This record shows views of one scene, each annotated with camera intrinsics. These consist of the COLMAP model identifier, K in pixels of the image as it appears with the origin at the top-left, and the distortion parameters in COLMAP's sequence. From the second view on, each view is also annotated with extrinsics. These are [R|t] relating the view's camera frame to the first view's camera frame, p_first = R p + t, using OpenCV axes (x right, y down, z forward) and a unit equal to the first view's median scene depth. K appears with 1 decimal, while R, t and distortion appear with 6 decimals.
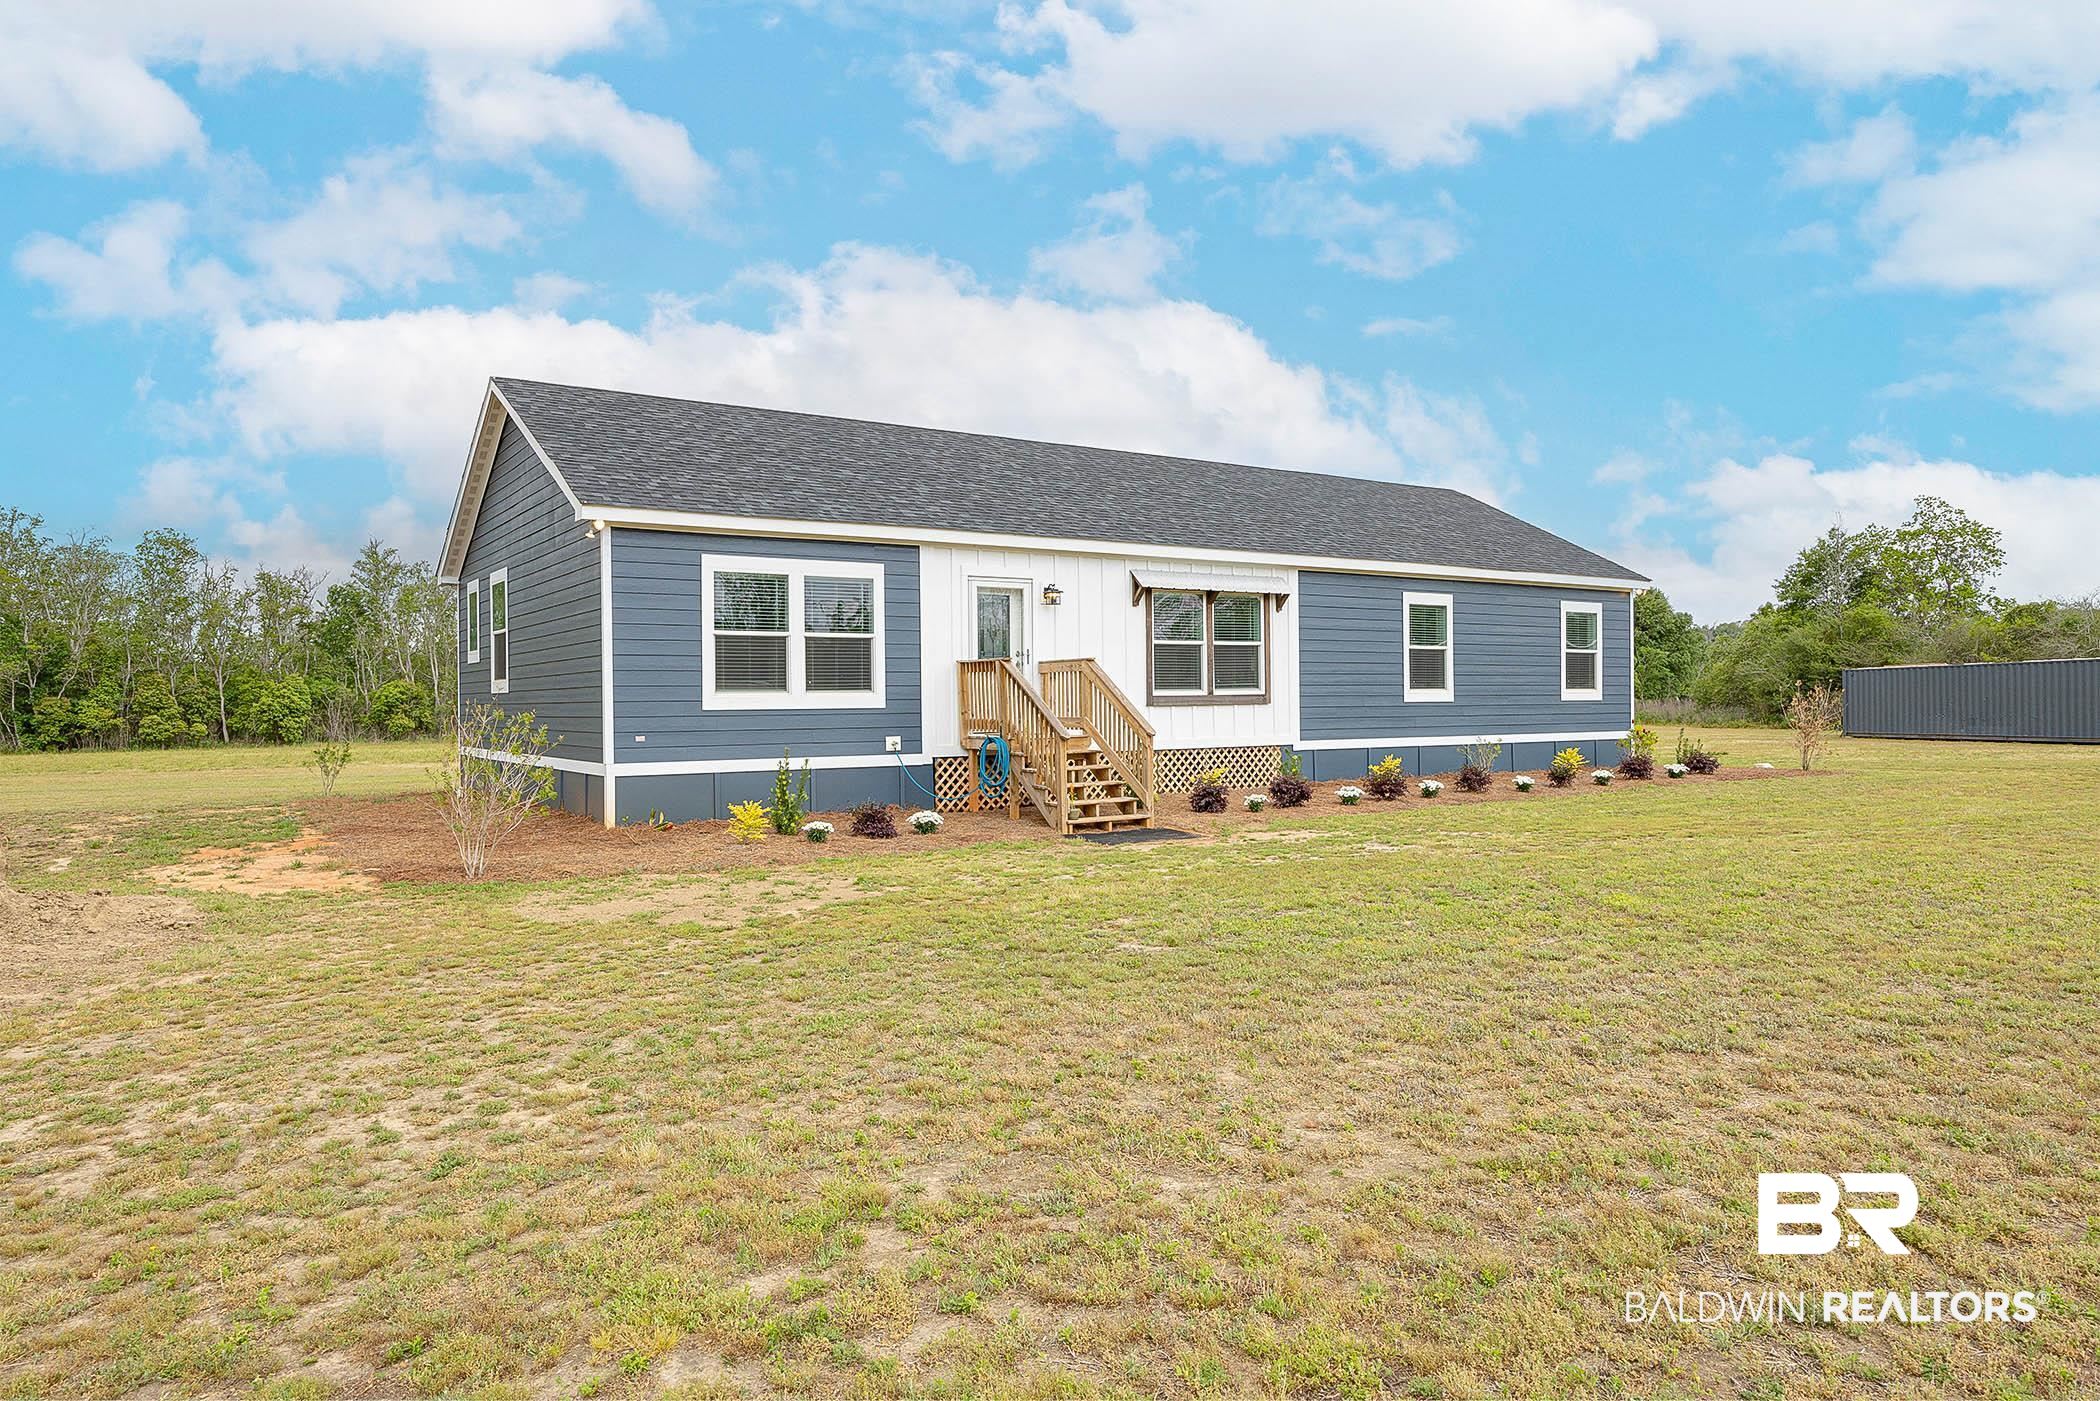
lens RADIAL K [[1410.9, 0, 1110.9], [0, 1410.9, 676.7], [0, 0, 1]] dist [-0.061083, -0.003288]
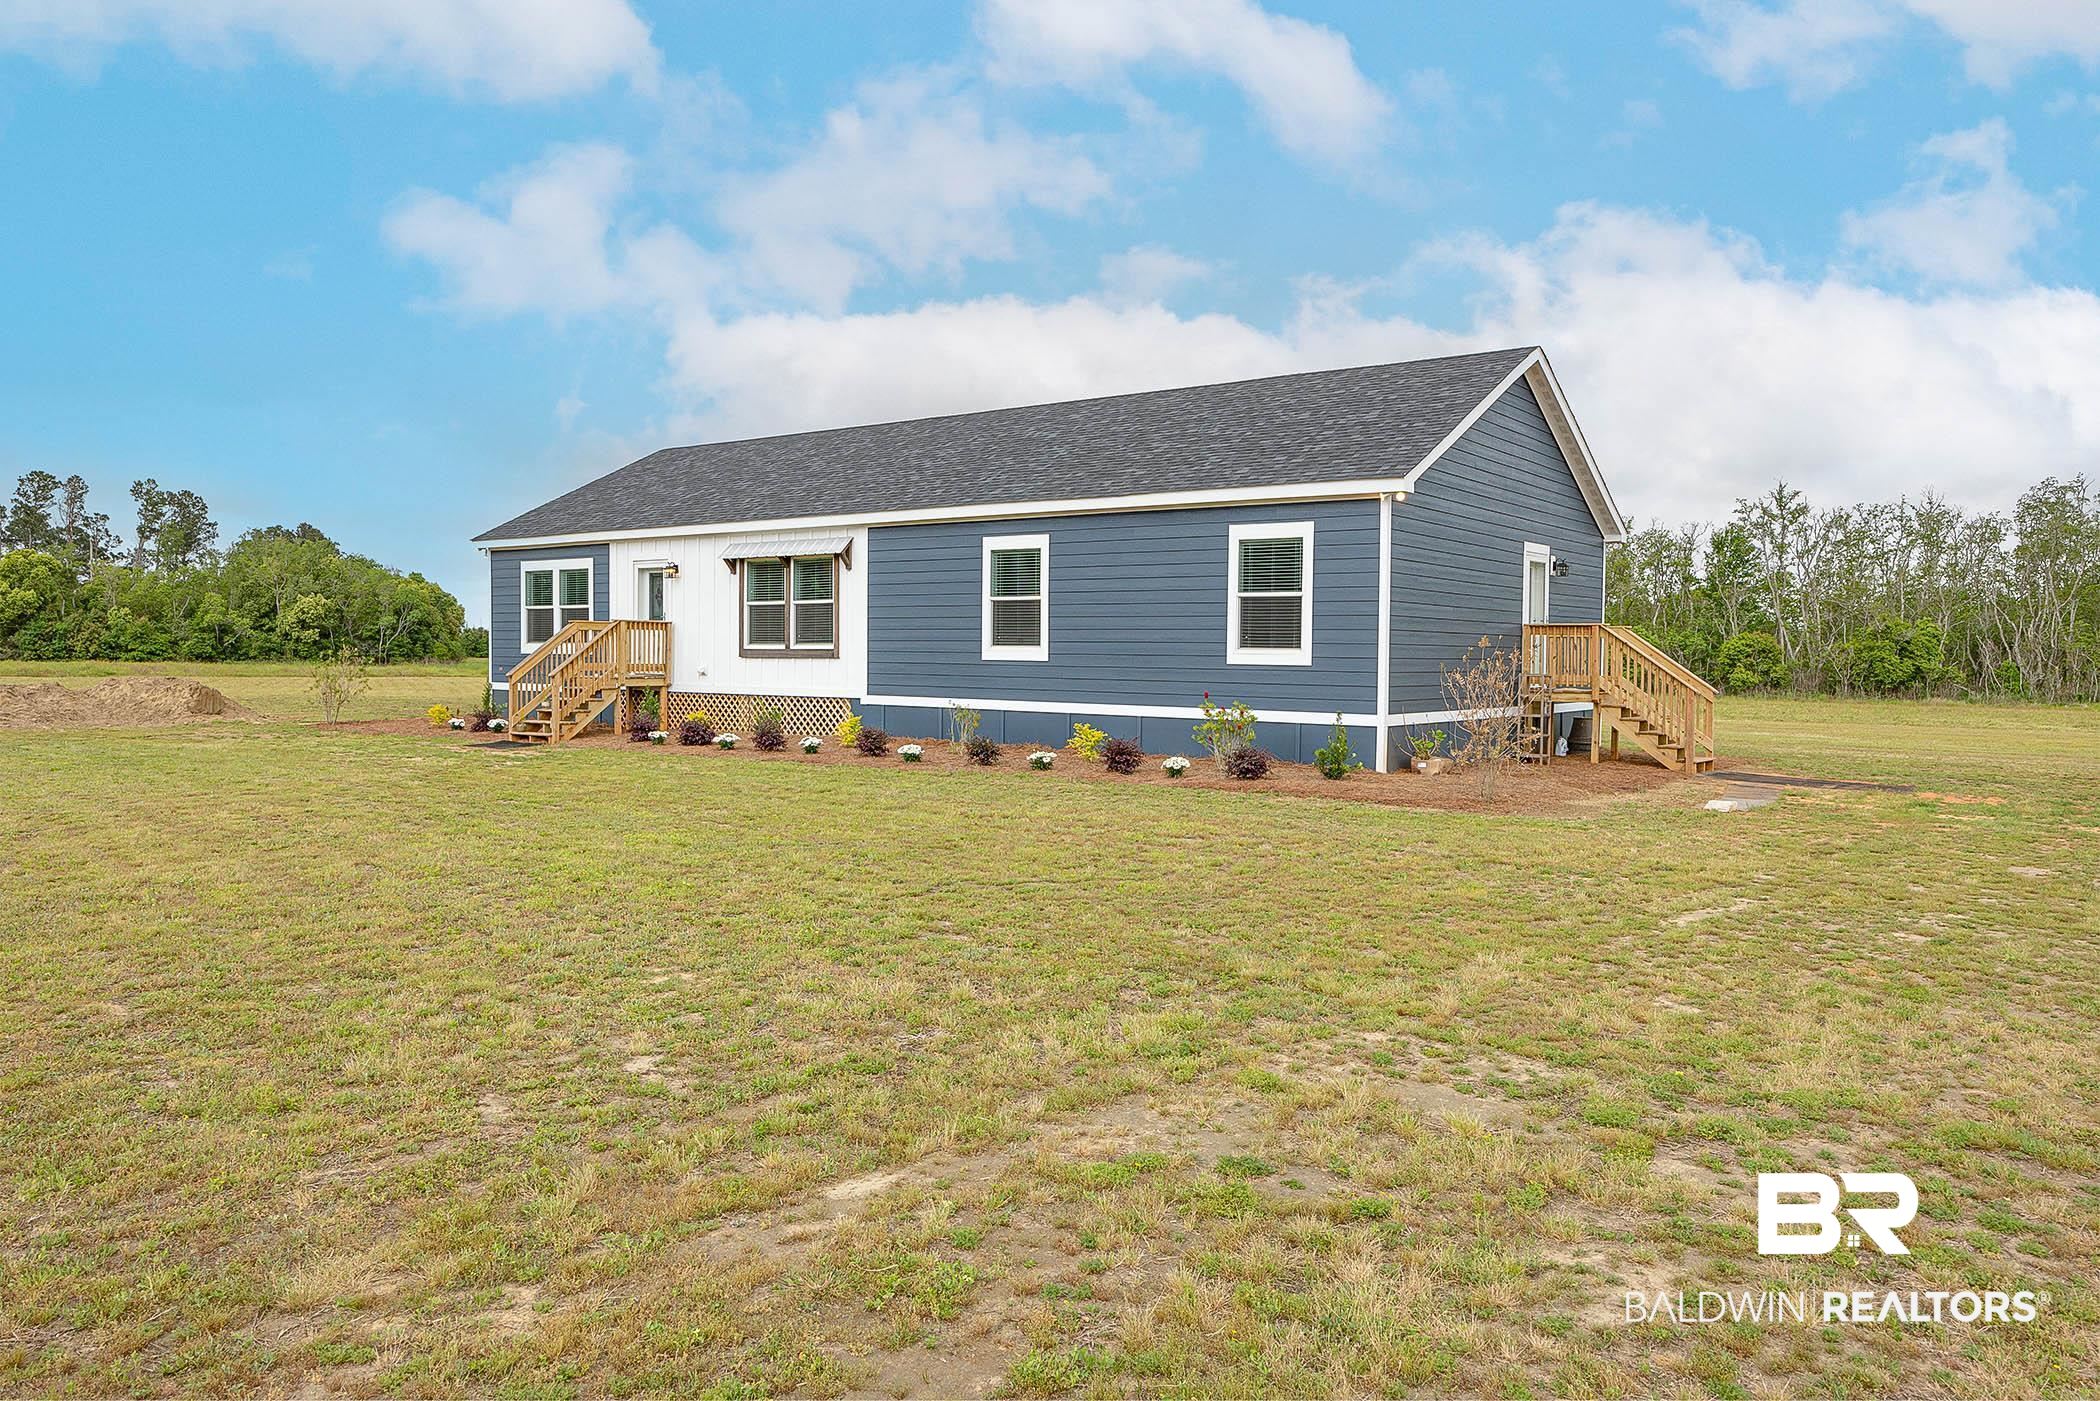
lens RADIAL K [[1410.9, 0, 1090.9], [0, 1410.9, 707.1], [0, 0, 1]] dist [-0.061083, -0.003288]
pose [[0.353513, 0.045524, -0.934321, 1.083963], [-0.000004, 0.998815, 0.048665, 0.004269], [0.935430, -0.017200, 0.353094, 0.744913]]
